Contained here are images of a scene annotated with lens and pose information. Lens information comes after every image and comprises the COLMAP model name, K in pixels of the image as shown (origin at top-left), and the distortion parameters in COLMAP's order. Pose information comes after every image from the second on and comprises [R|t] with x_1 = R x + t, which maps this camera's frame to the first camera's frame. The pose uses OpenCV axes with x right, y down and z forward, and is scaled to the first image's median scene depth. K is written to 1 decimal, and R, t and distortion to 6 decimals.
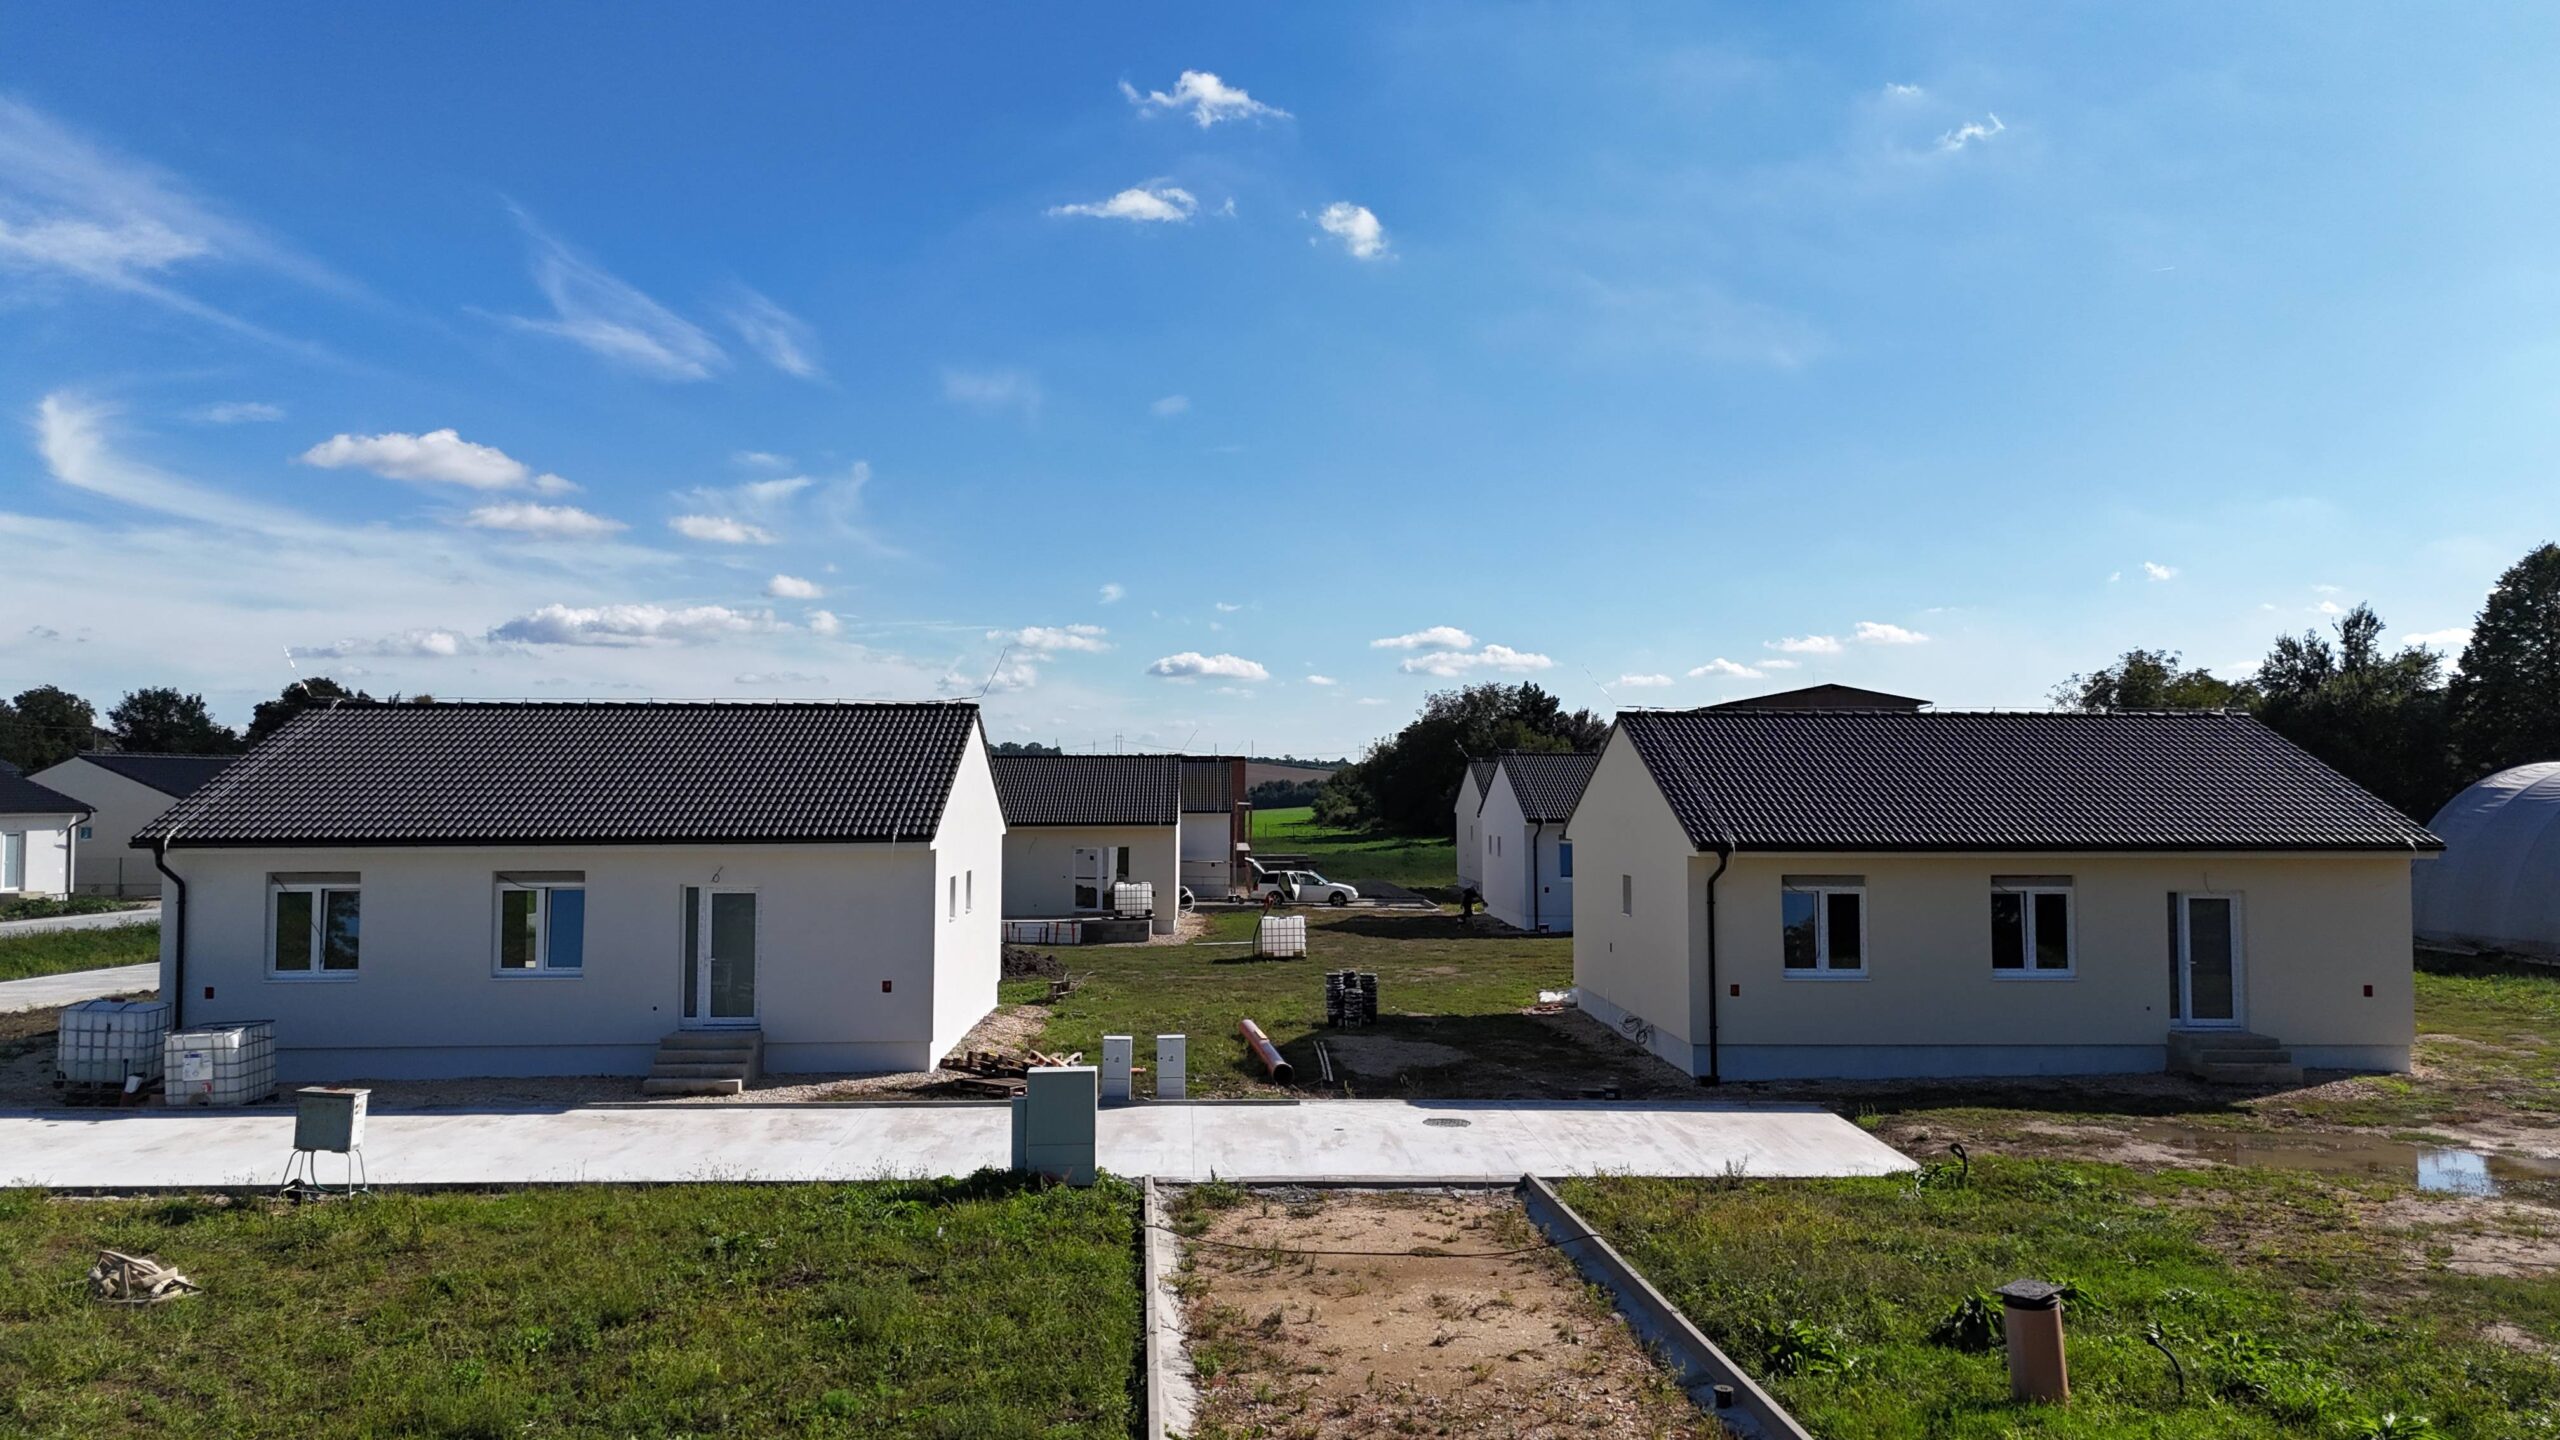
lens RADIAL K [[1834.7, 0, 1280.0], [0, 1834.7, 720.0], [0, 0, 1]] dist [0.021914, -0.004926]
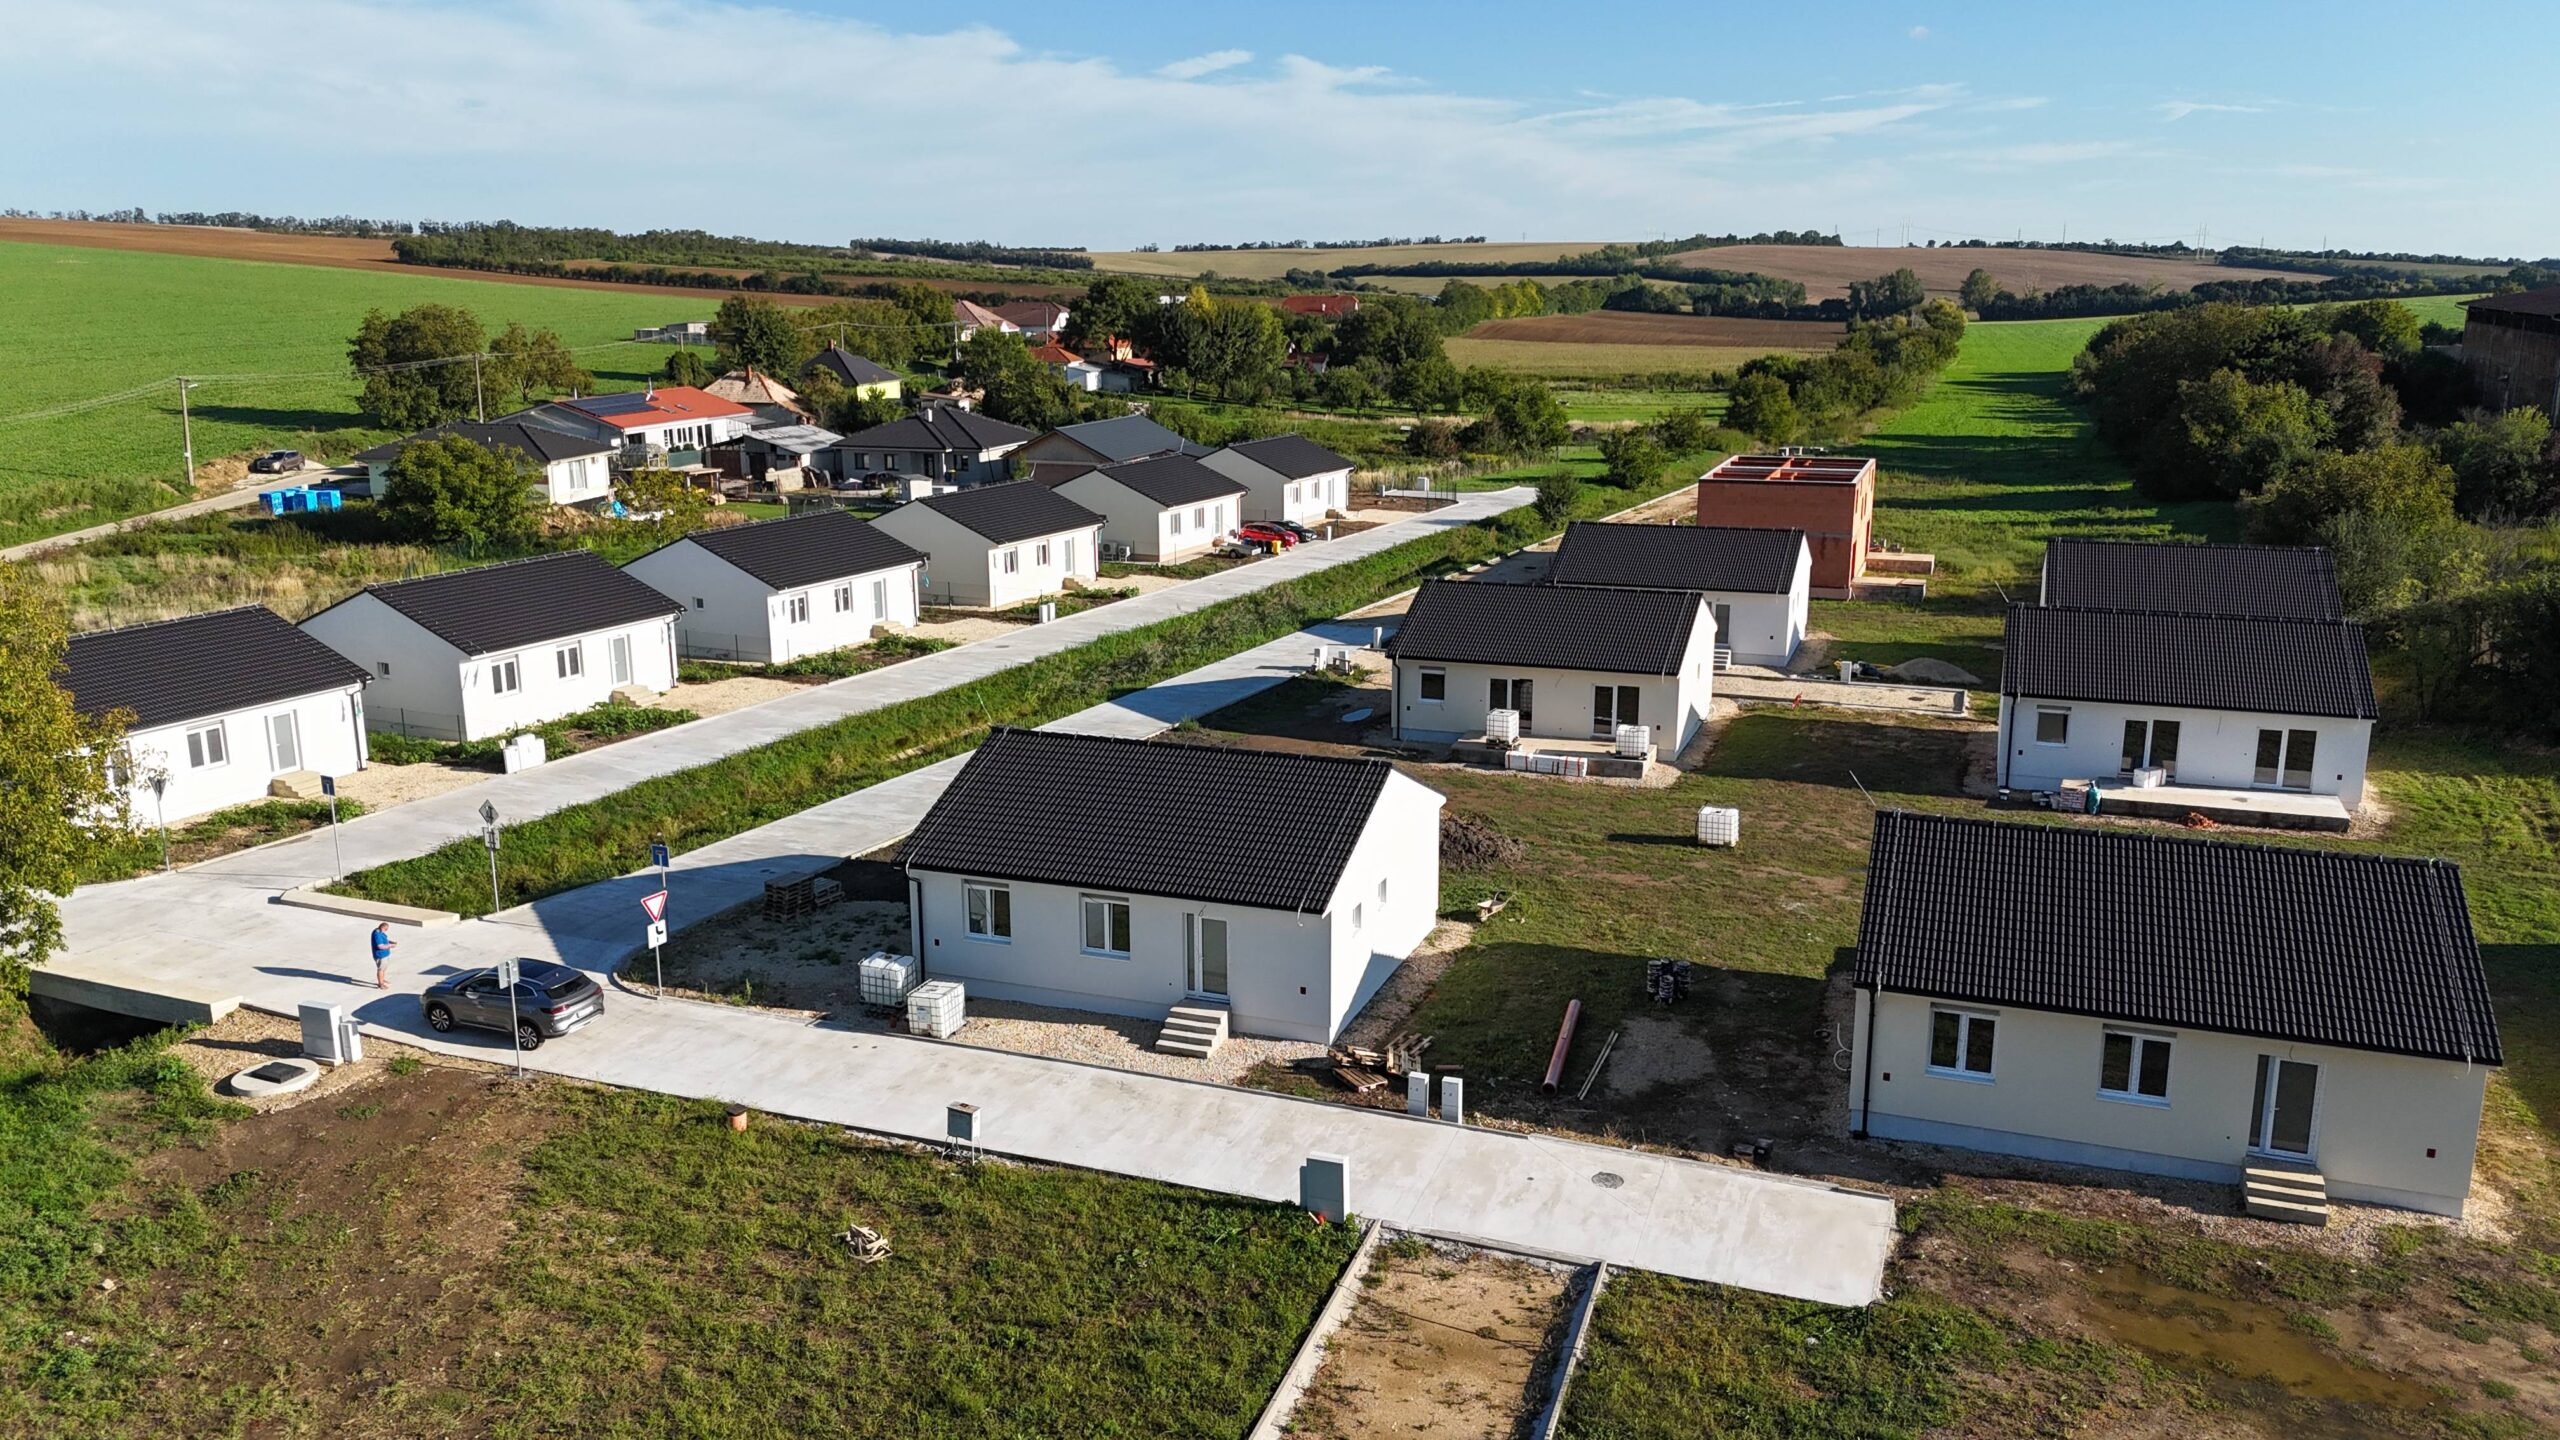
lens RADIAL K [[1834.7, 0, 1280.0], [0, 1834.7, 720.0], [0, 0, 1]] dist [0.021914, -0.004926]
pose [[0.917648, 0.082160, -0.388809, 0.346832], [0.025995, 0.963889, 0.265032, -0.480633], [0.396544, -0.253313, 0.882375, -0.310527]]
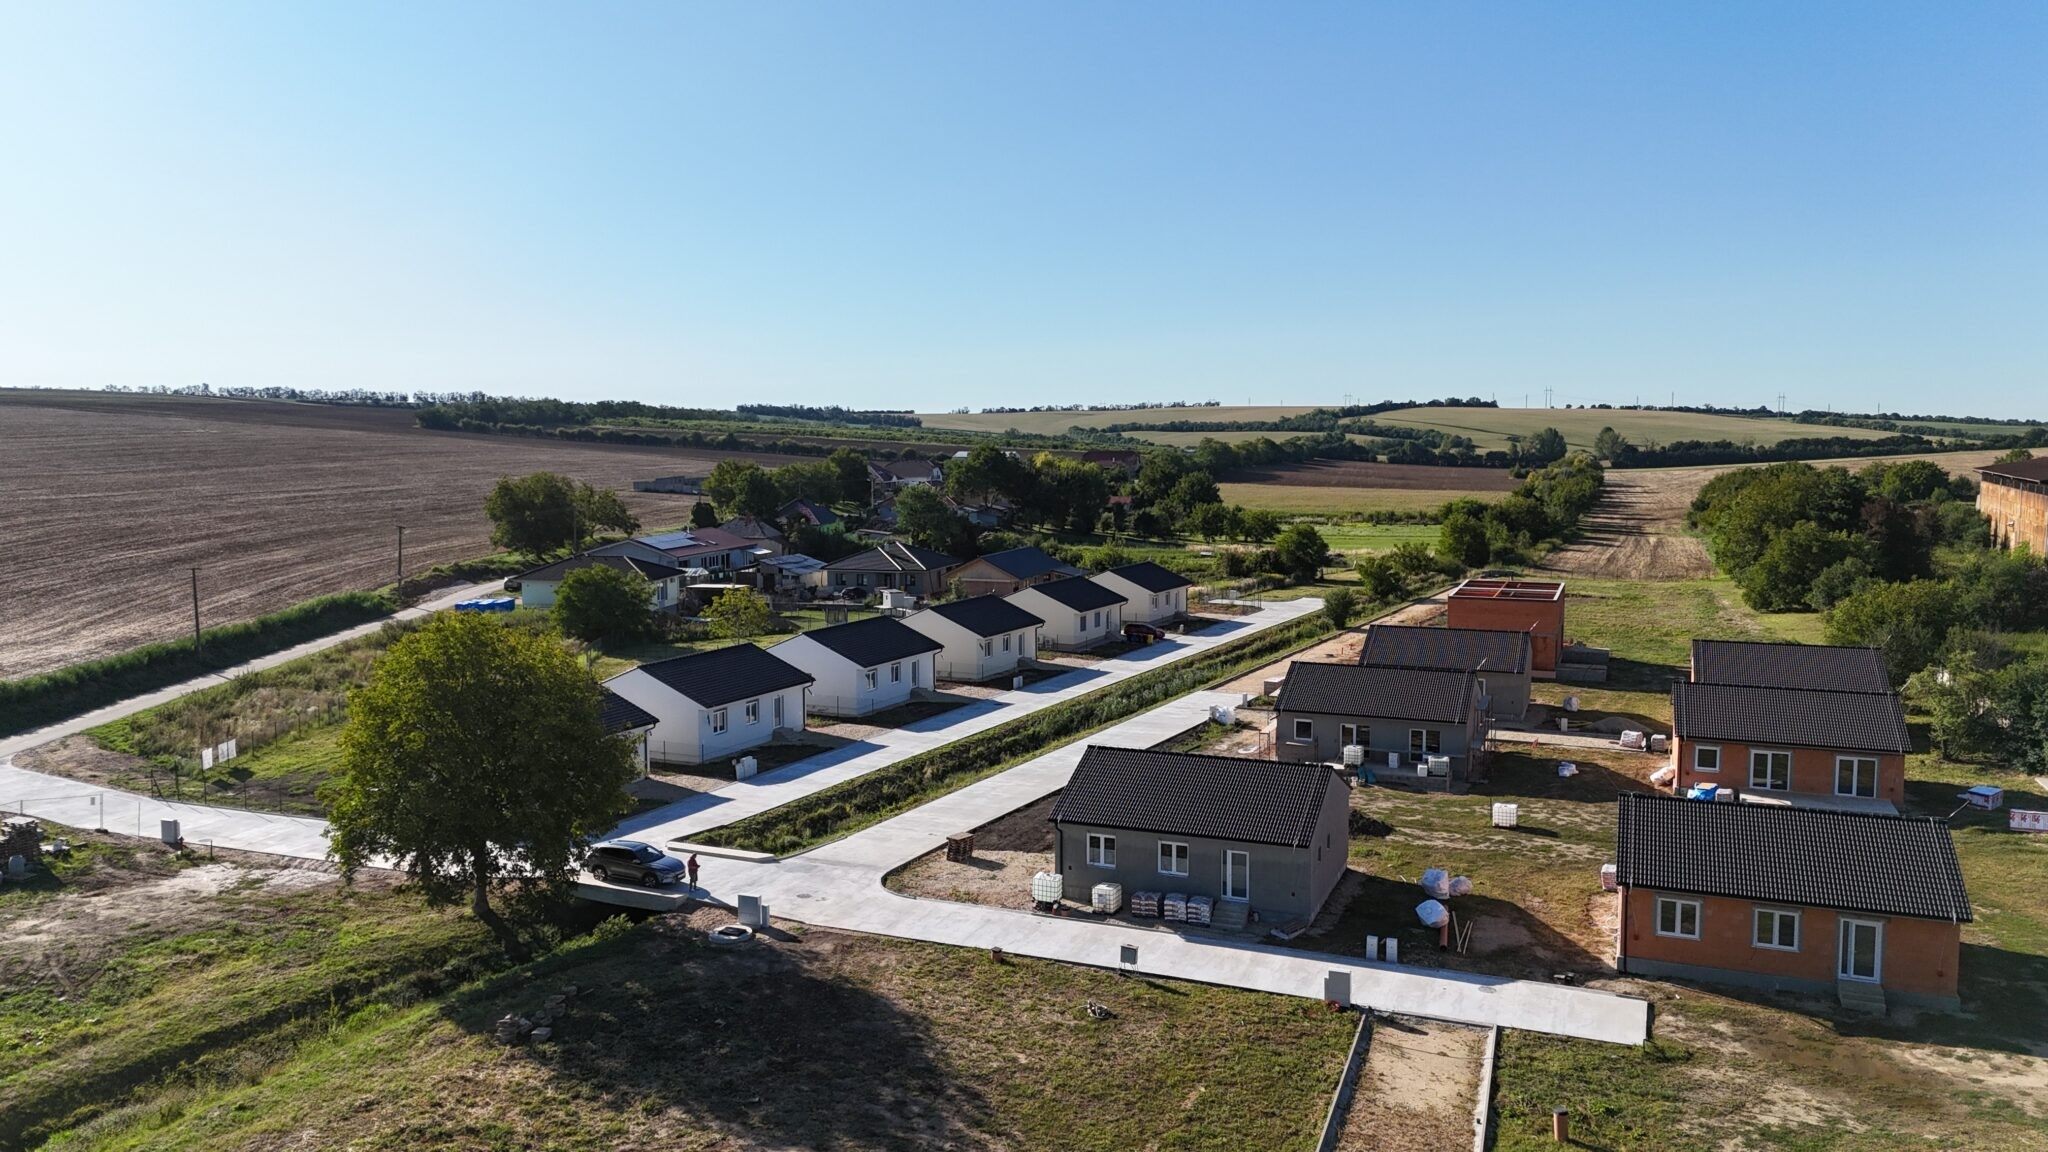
lens RADIAL K [[1467.8, 0, 1024.0], [0, 1467.8, 576.0], [0, 0, 1]] dist [0.021914, -0.004926]
pose [[0.908801, 0.030623, -0.416104, 0.313141], [0.025985, 0.991213, 0.129701, -0.603675], [0.416419, -0.128685, 0.900020, -1.022490]]
